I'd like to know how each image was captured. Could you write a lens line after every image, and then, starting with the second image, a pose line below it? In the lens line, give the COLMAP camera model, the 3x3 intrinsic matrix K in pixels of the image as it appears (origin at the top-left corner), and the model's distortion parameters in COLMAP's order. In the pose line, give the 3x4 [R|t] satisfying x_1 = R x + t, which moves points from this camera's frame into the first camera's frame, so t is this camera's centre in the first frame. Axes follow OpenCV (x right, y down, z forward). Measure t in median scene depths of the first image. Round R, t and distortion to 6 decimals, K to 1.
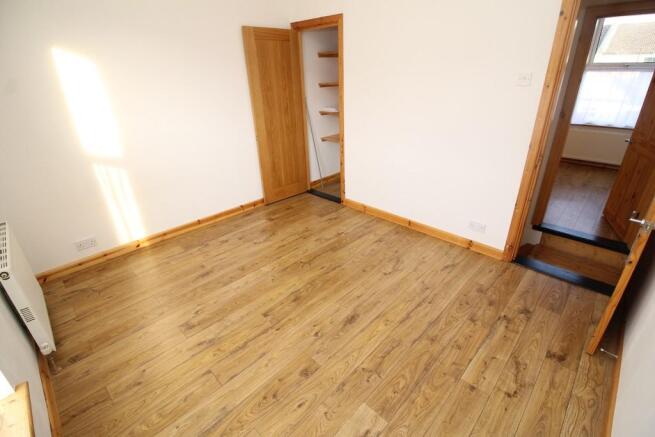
lens RADIAL K [[317.6, 0, 332.2], [0, 317.6, 218.3], [0, 0, 1]] dist [-0.000368, -0.001008]
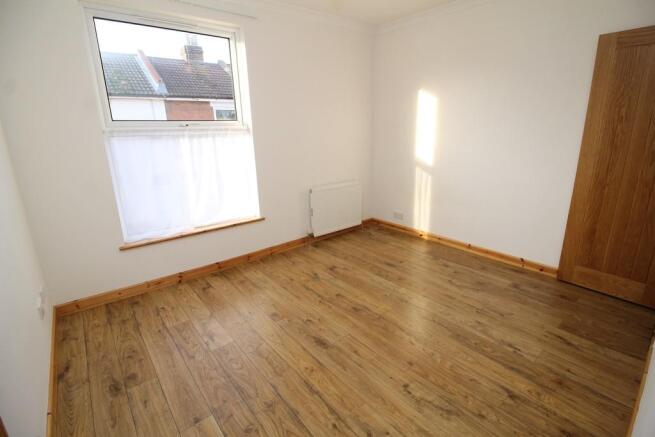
lens RADIAL K [[317.6, 0, 330.1], [0, 317.6, 214.2], [0, 0, 1]] dist [-0.000368, -0.001008]
pose [[-0.141667, 0.278666, -0.949882, 0.743139], [-0.399307, 0.861944, 0.312421, -0.281124], [0.905806, 0.423555, -0.010836, 0.756084]]
